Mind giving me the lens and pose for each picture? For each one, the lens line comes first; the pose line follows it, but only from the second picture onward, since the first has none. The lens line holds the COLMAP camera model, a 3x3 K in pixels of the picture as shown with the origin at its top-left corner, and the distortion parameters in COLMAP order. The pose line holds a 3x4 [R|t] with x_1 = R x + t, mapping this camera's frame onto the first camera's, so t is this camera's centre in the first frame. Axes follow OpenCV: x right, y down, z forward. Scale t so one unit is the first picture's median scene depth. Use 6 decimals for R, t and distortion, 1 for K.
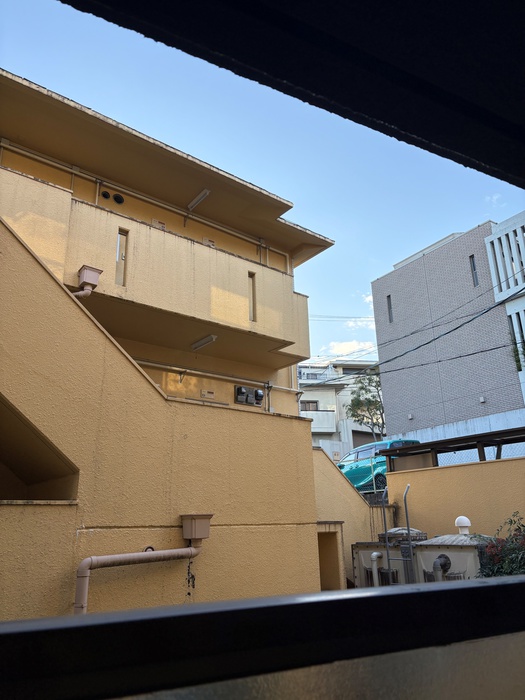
lens RADIAL K [[524.7, 0, 262.5], [0, 524.7, 350.0], [0, 0, 1]] dist [0.069384, -0.080060]
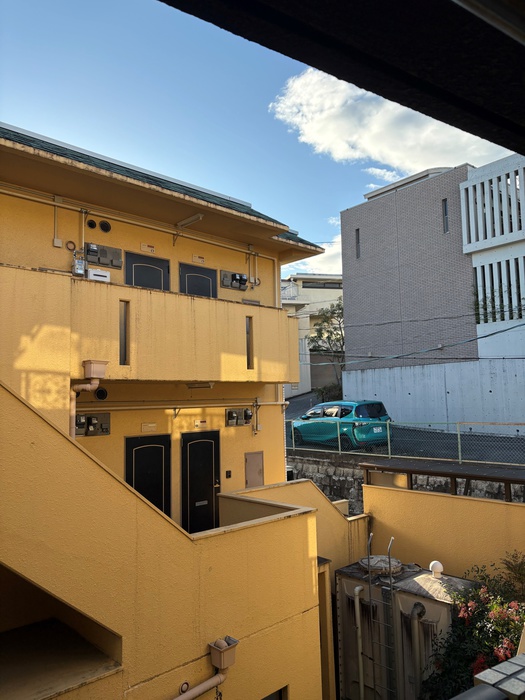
lens RADIAL K [[524.7, 0, 262.5], [0, 524.7, 350.0], [0, 0, 1]] dist [0.069384, -0.080060]
pose [[0.995302, 0.011587, 0.096127, -0.078501], [-0.033151, 0.973590, 0.225882, -0.269928], [-0.090971, -0.228008, 0.969400, 0.027315]]
